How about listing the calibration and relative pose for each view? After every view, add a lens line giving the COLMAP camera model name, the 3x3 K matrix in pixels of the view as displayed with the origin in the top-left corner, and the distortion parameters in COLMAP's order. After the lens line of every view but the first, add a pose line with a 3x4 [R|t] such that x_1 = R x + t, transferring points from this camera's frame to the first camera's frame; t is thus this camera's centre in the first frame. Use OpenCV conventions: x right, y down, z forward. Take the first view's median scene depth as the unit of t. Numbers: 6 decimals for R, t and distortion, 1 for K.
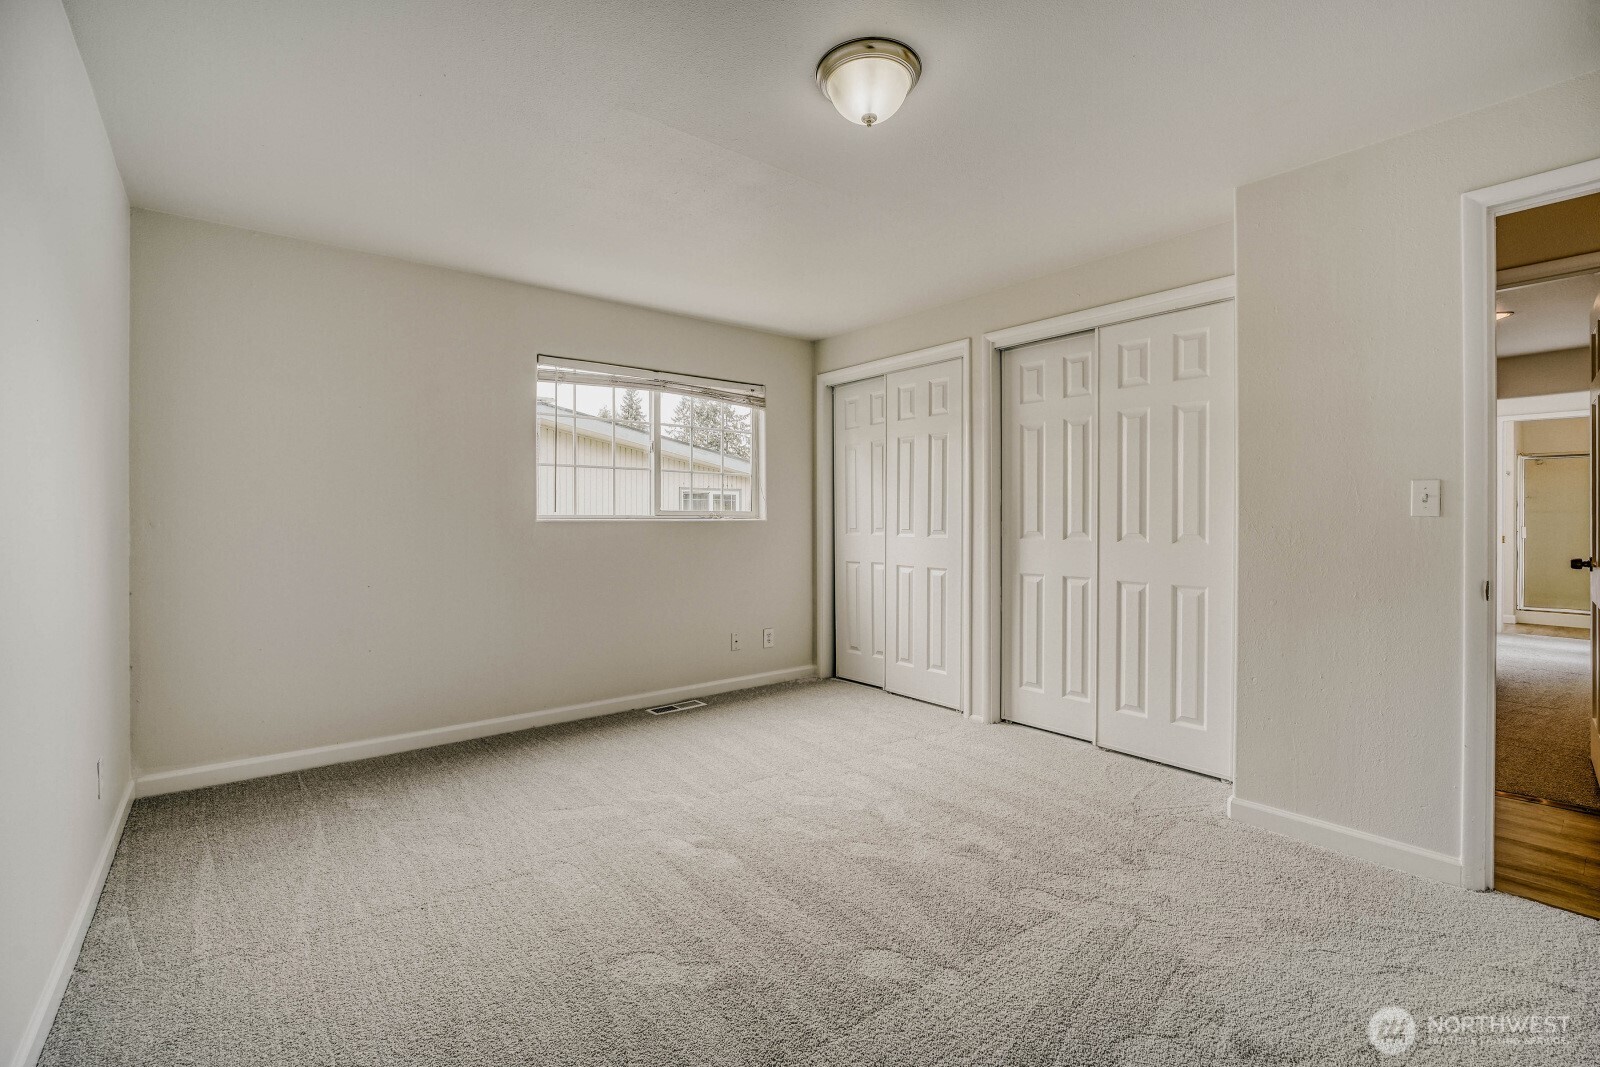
lens RADIAL K [[699.3, 0, 800.0], [0, 699.3, 533.5], [0, 0, 1]] dist [0.000705, 0.000070]
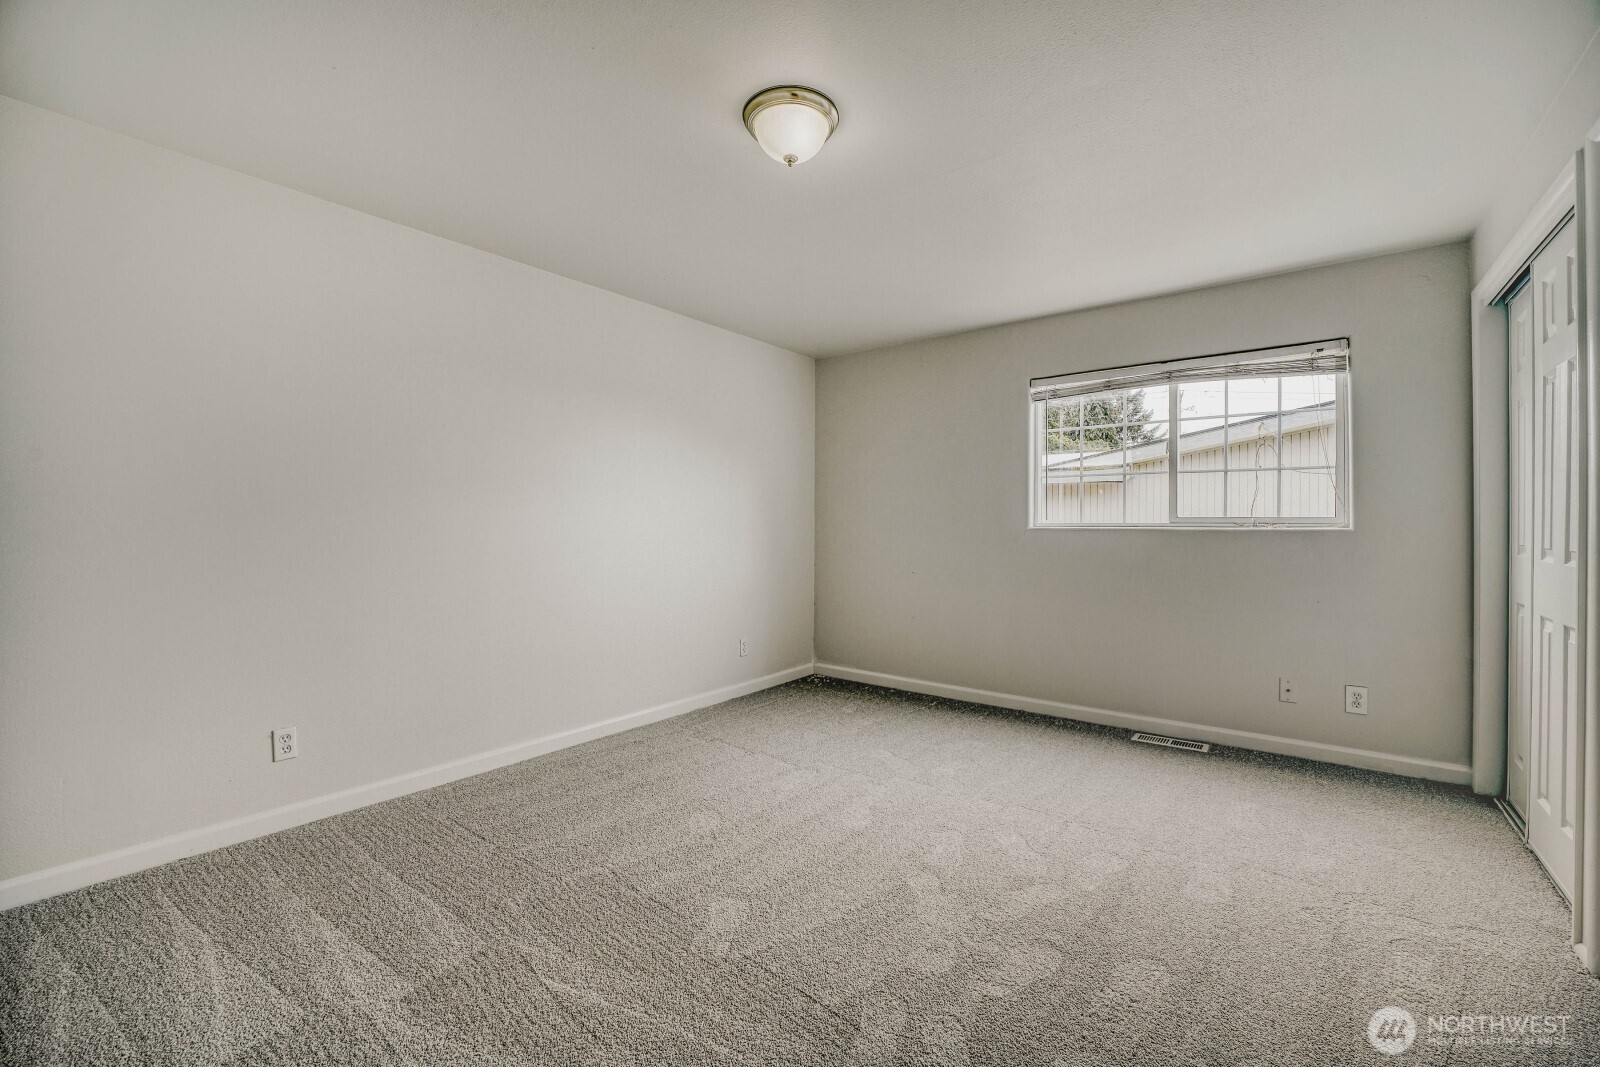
lens RADIAL K [[648.6, 0, 800.0], [0, 648.6, 533.5], [0, 0, 1]] dist [-0.011245, 0.000529]
pose [[0.264115, 0.009215, -0.964447, 0.434204], [-0.026459, 0.999647, 0.002306, -0.001918], [0.964128, 0.024909, 0.264266, 0.306596]]
